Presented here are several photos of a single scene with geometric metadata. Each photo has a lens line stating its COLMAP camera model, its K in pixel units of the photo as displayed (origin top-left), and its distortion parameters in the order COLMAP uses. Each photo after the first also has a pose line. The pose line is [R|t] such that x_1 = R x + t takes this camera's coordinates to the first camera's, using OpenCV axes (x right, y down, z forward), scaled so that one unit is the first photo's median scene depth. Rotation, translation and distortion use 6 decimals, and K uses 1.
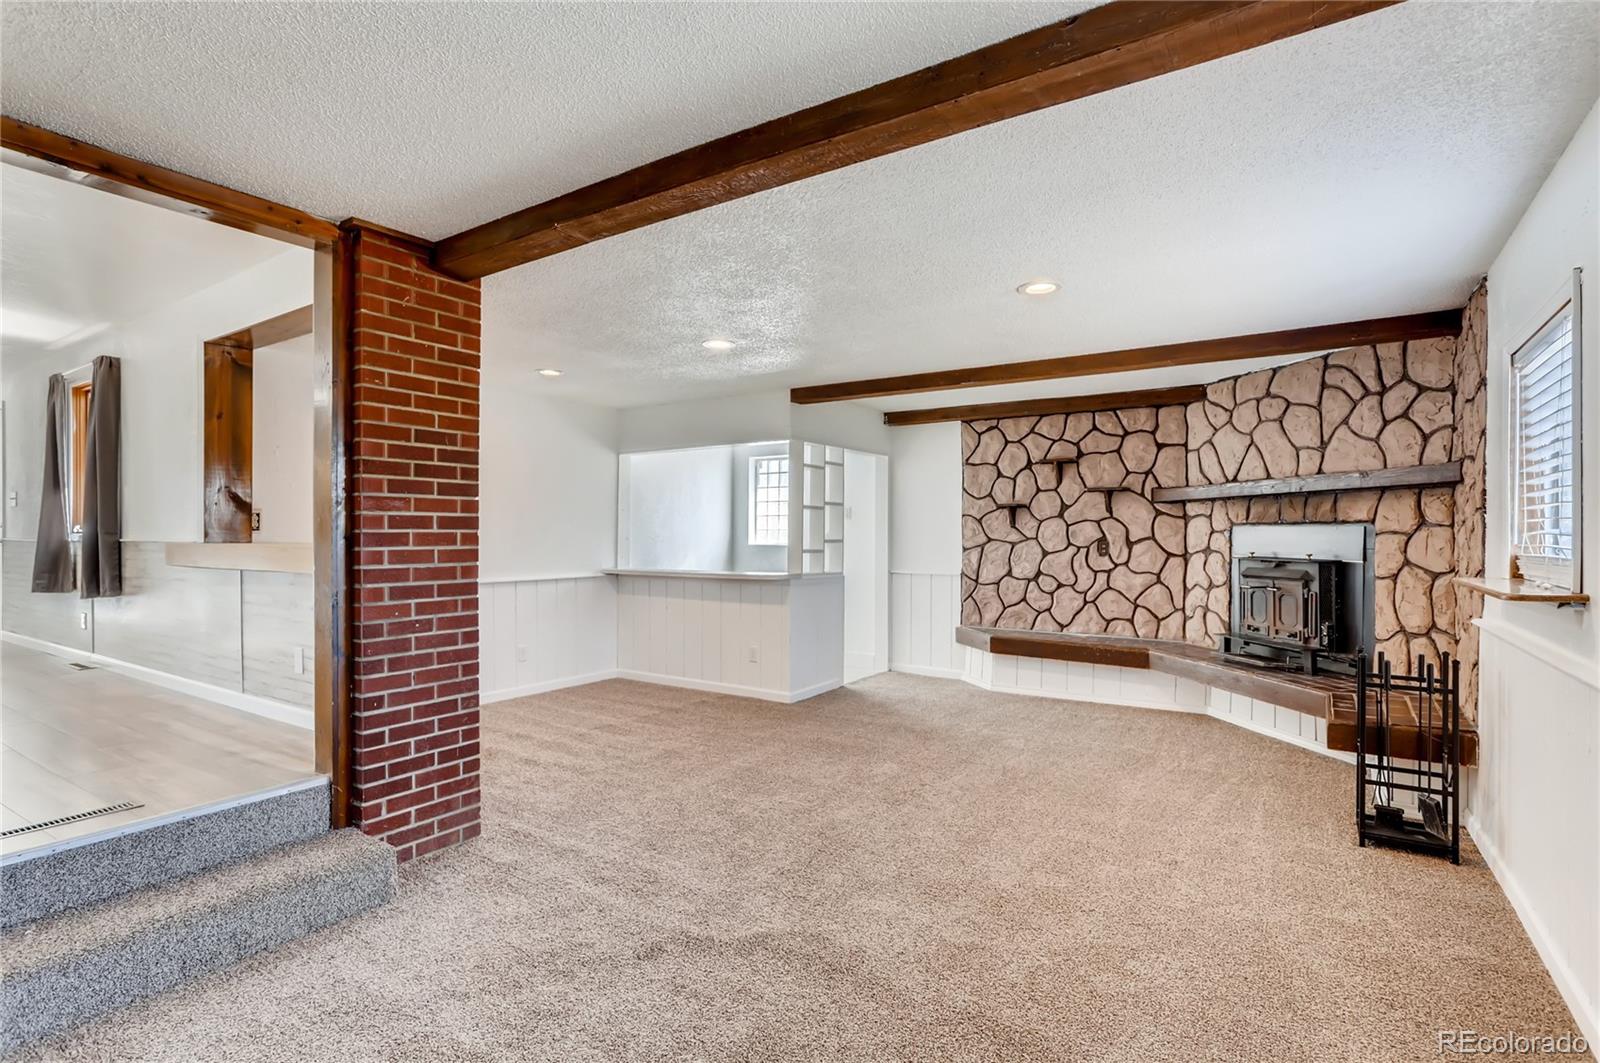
lens RADIAL K [[783.1, 0, 799.4], [0, 783.1, 540.0], [0, 0, 1]] dist [-0.063141, 0.040439]
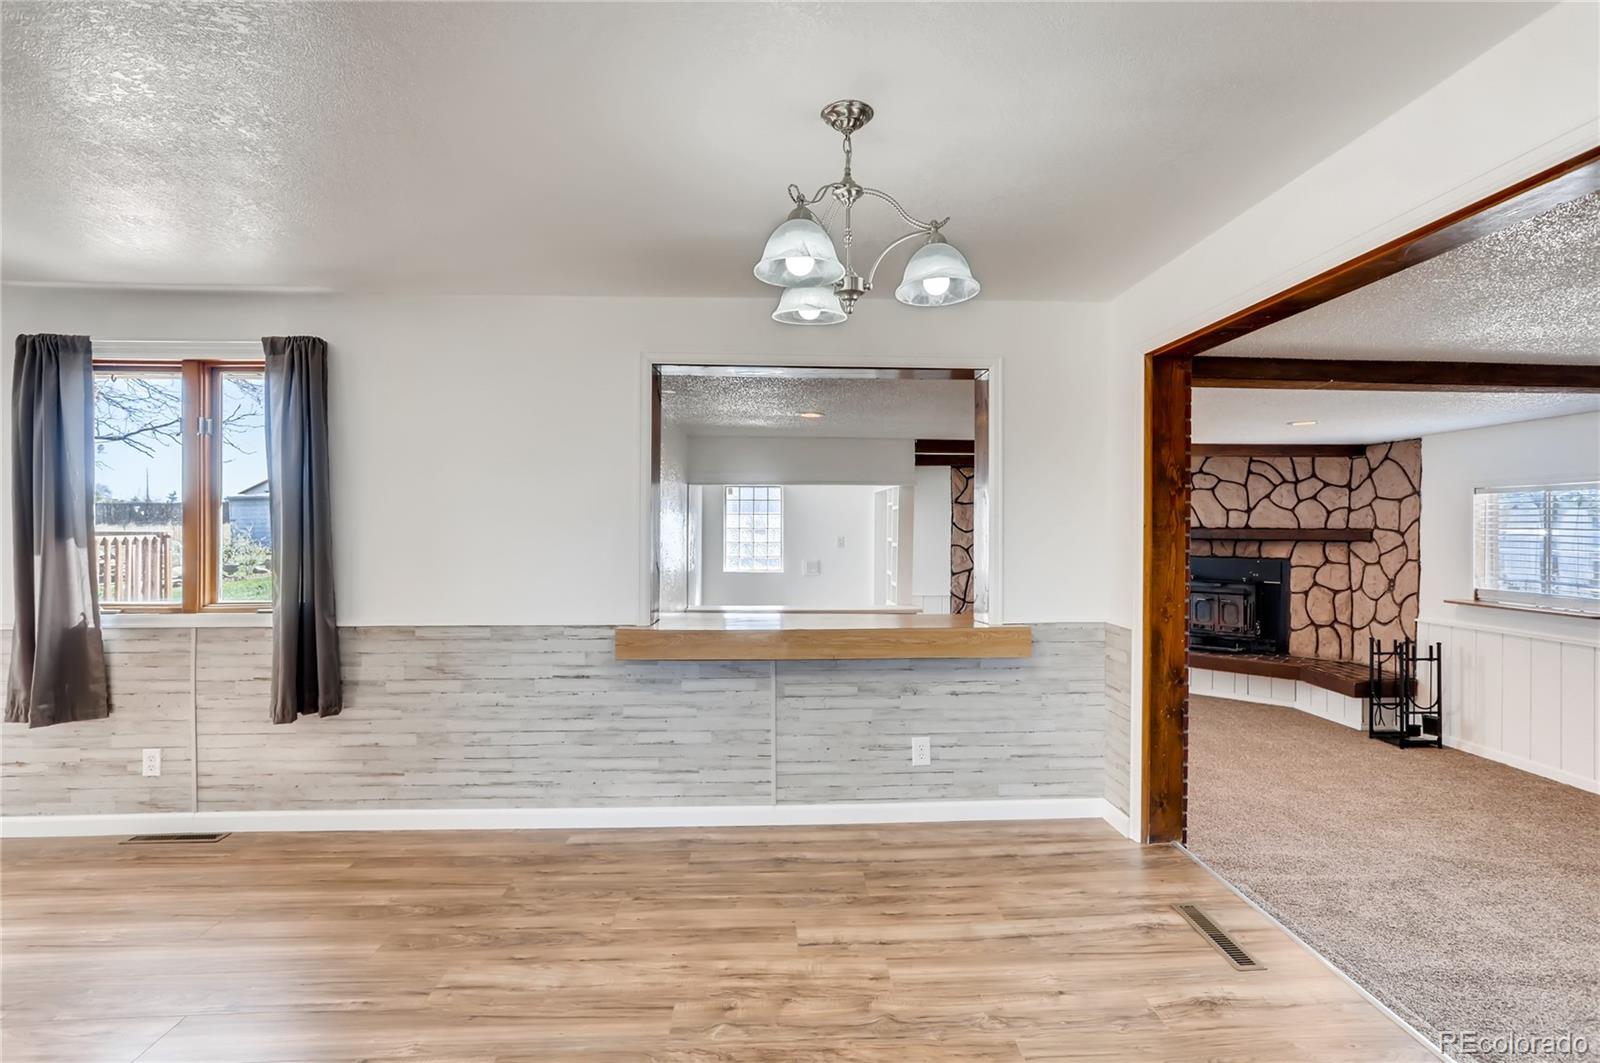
lens RADIAL K [[787.4, 0, 800.0], [0, 787.4, 531.5], [0, 0, 1]] dist [-0.017531, 0.018048]
pose [[0.792845, -0.005246, 0.609401, -0.827329], [0.002501, 0.999983, 0.005355, -0.069784], [-0.609418, -0.002721, 0.792844, 0.214928]]
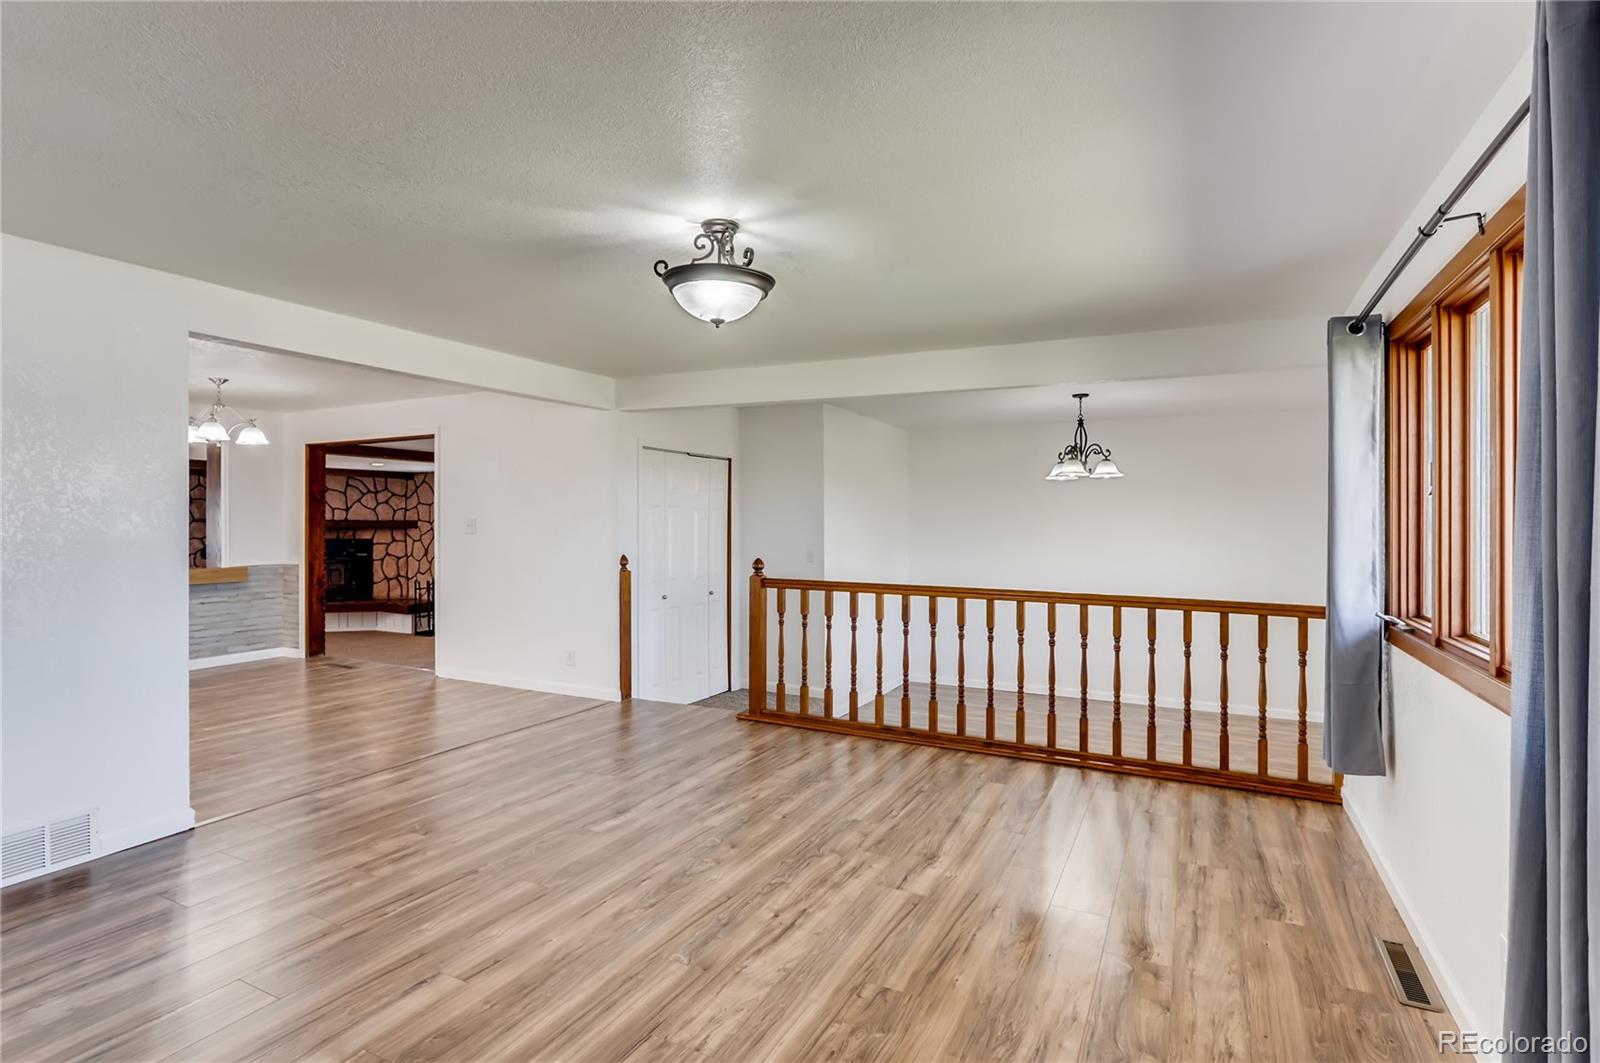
lens RADIAL K [[806.2, 0, 805.3], [0, 806.2, 522.0], [0, 0, 1]] dist [-0.000185, 0.000035]
pose [[-0.127003, -0.003006, 0.991898, -1.658363], [0.003431, 0.999988, 0.003470, -0.065967], [-0.991896, 0.003843, -0.126991, -0.115784]]
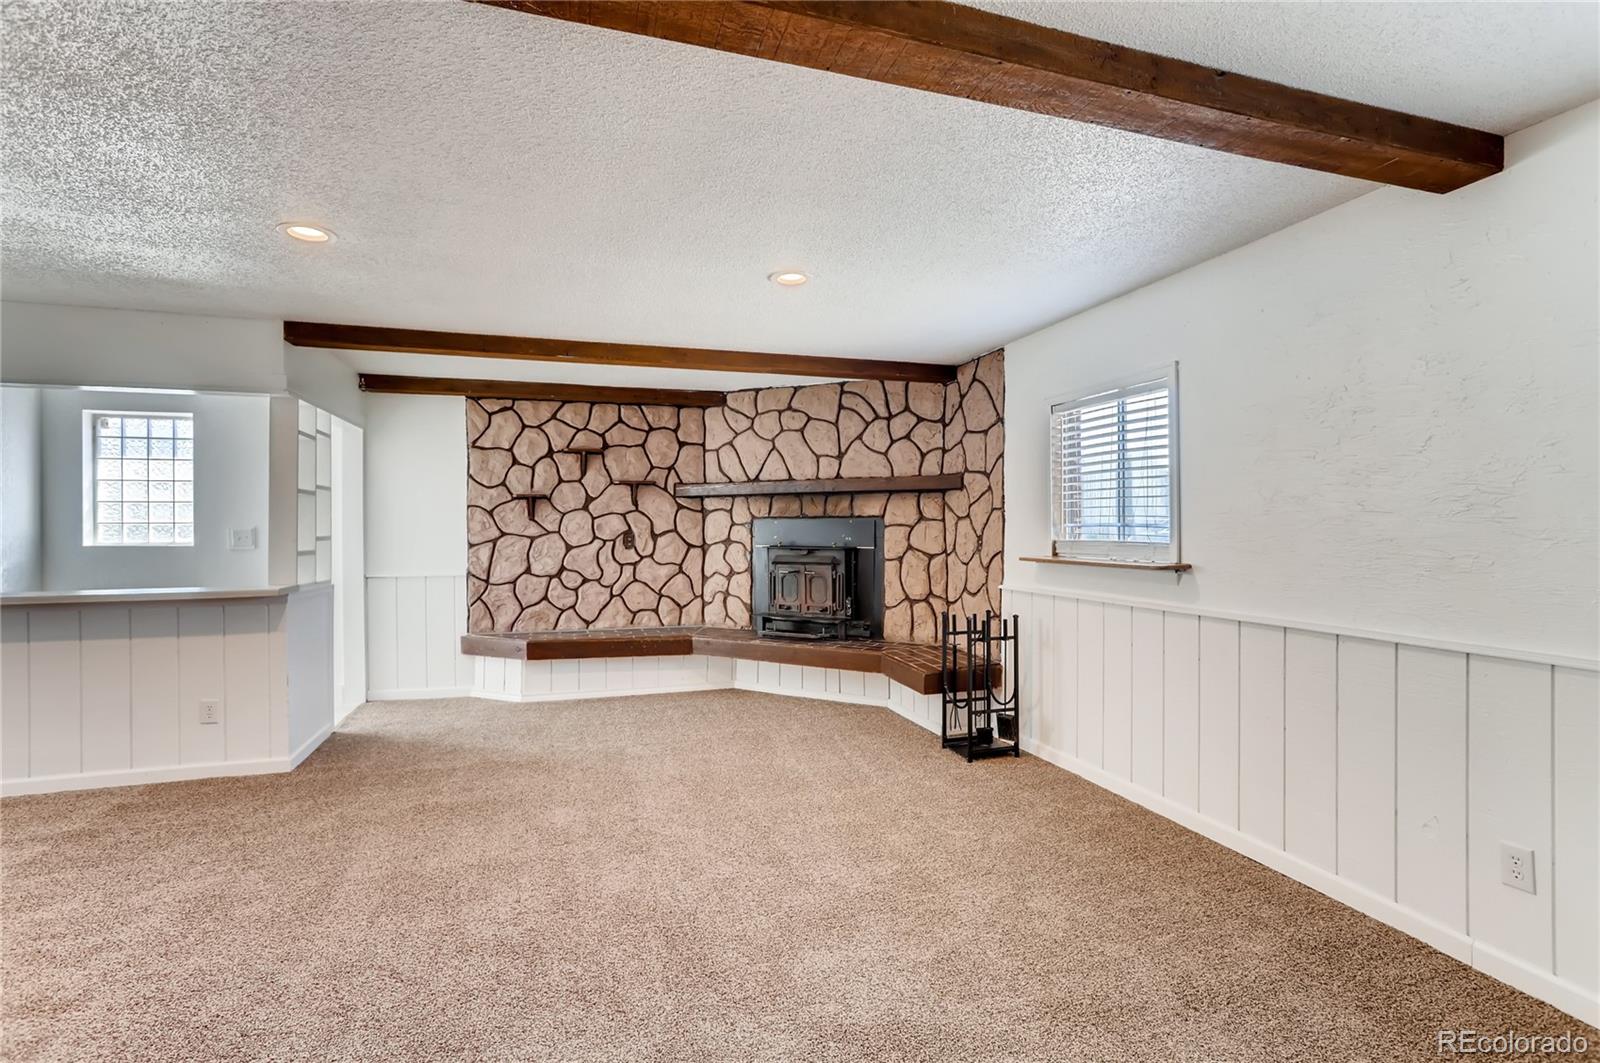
lens RADIAL K [[759.9, 0, 799.5], [0, 759.9, 536.4], [0, 0, 1]] dist [-0.032058, 0.017506]
pose [[0.619089, -0.014464, 0.785188, -0.255801], [0.009601, 0.999895, 0.010850, -0.004348], [-0.785262, 0.000821, 0.619163, 0.227445]]
